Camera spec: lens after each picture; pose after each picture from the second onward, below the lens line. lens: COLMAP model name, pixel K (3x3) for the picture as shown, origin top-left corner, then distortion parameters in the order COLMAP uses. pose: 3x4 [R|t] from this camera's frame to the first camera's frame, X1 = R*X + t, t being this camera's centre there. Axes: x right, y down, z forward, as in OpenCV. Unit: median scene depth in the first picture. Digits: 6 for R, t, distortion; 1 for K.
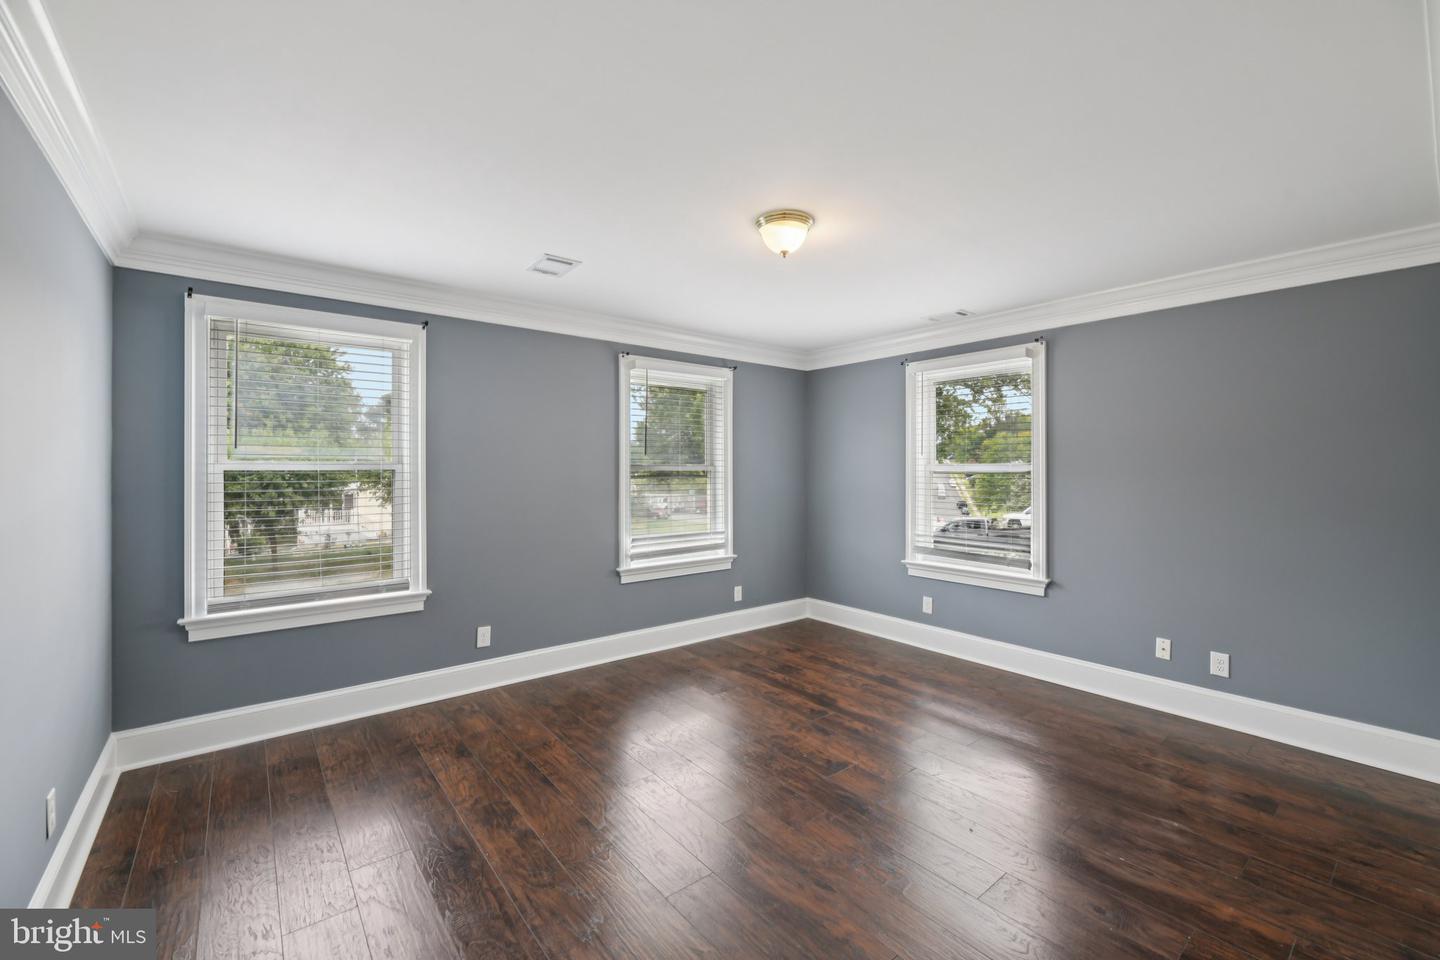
lens RADIAL K [[600.0, 0, 725.5], [0, 600.0, 468.7], [0, 0, 1]] dist [0.001475, 0.000070]
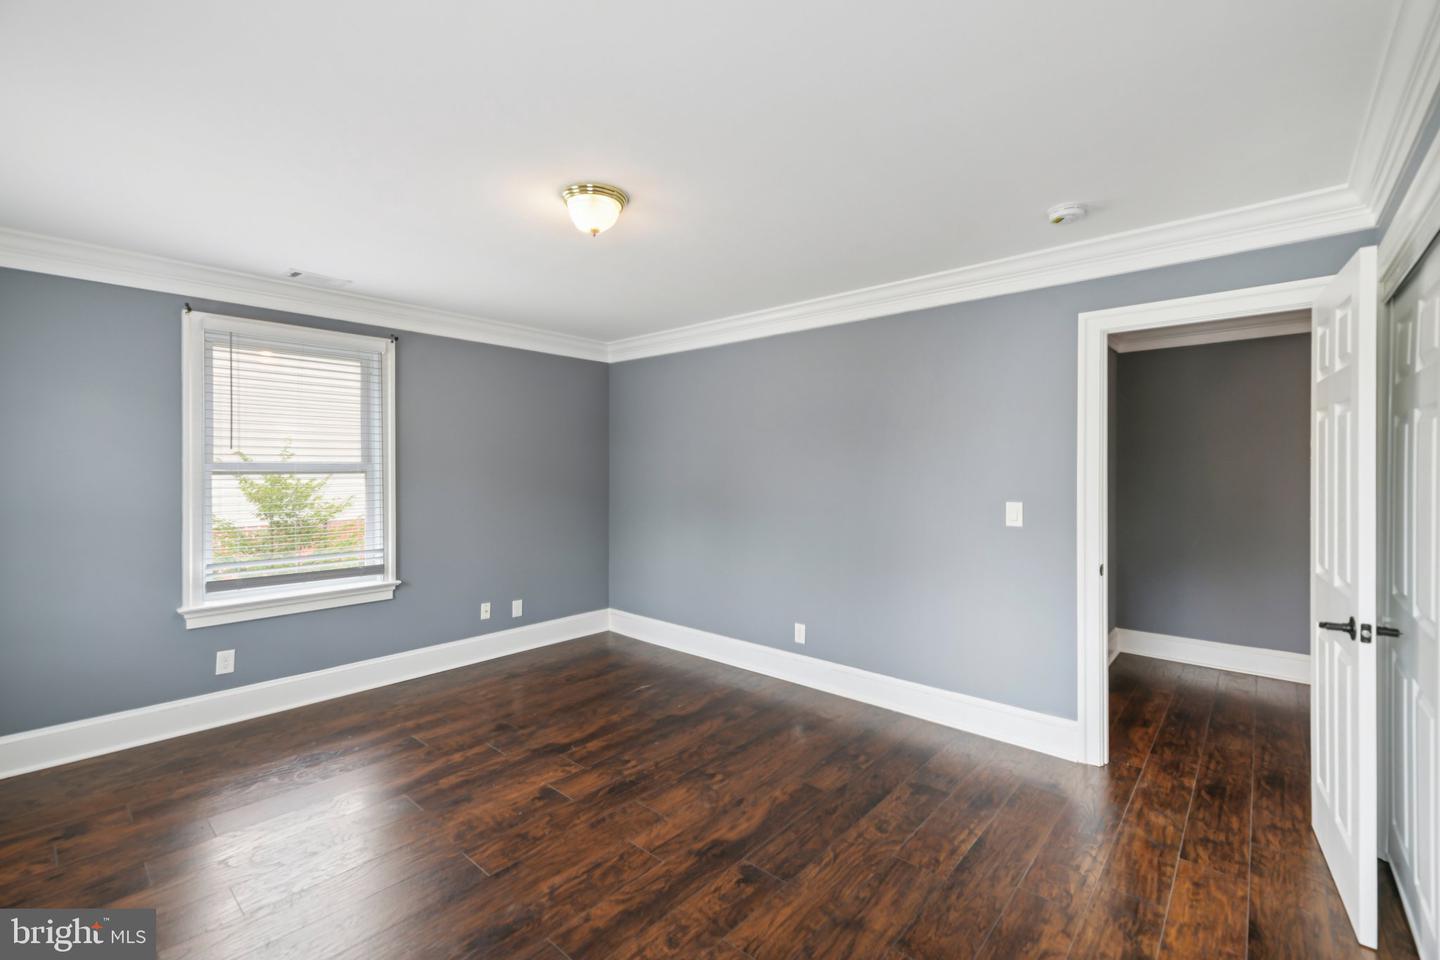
lens RADIAL K [[620.8, 0, 717.7], [0, 620.8, 470.3], [0, 0, 1]] dist [-0.000088, -0.000021]
pose [[-0.170426, -0.004200, 0.985362, -0.647222], [-0.003482, 0.999987, 0.003660, -0.004907], [-0.985364, -0.002807, -0.170438, 0.738708]]
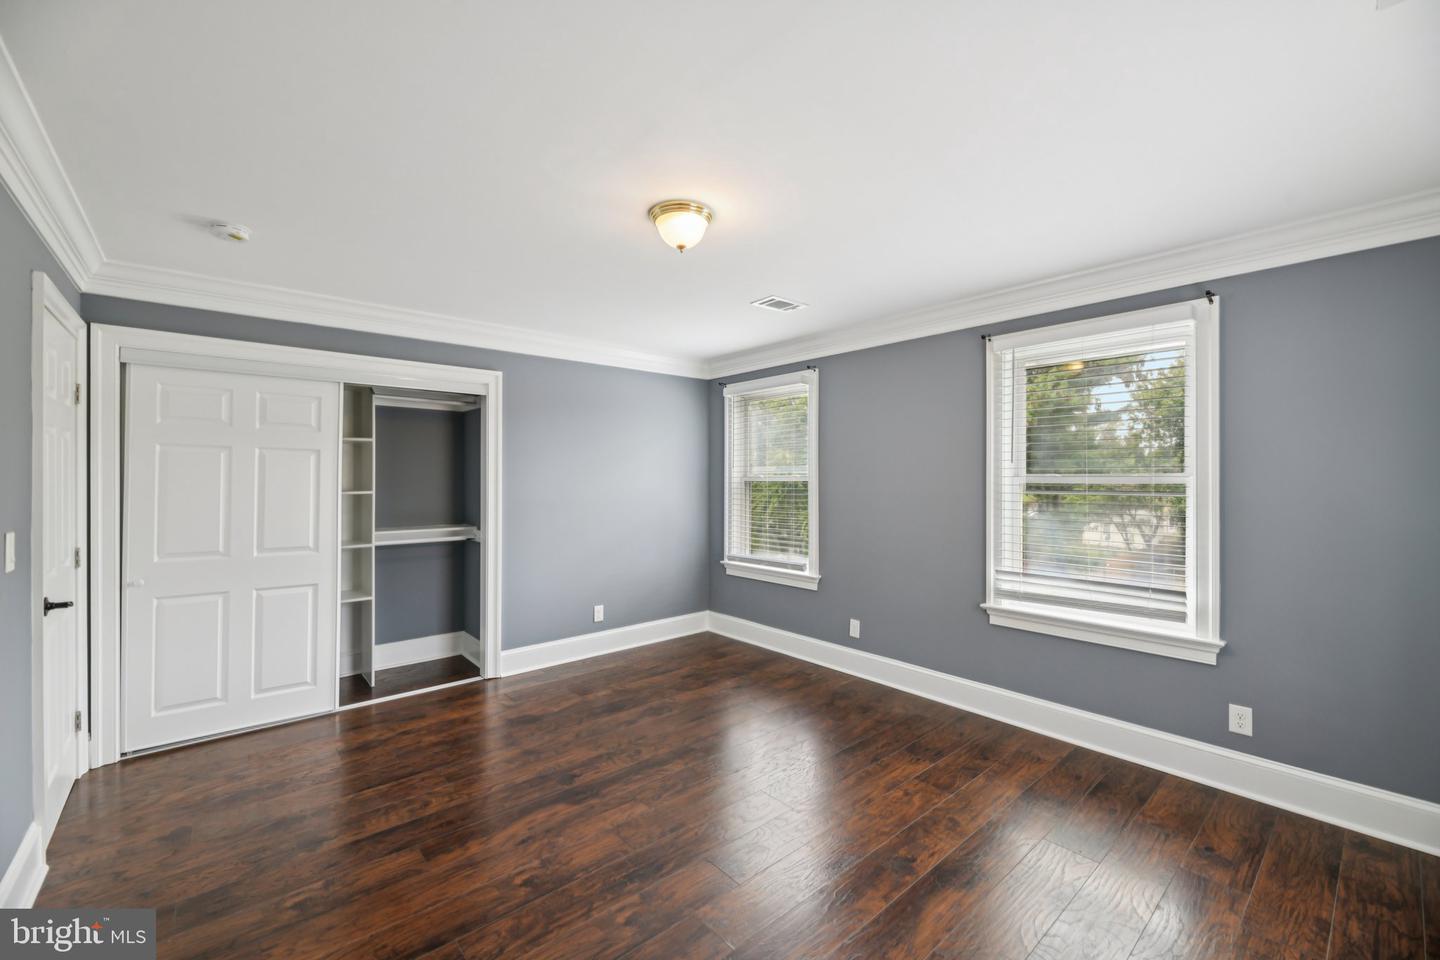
lens RADIAL K [[579.0, 0, 720.0], [0, 579.0, 480.0], [0, 0, 1]] dist [-0.000519, -0.000101]
pose [[0.028243, -0.000877, -0.999601, 0.752107], [0.001243, 0.999999, -0.000842, -0.000582], [0.999600, -0.001219, 0.028244, 0.782973]]
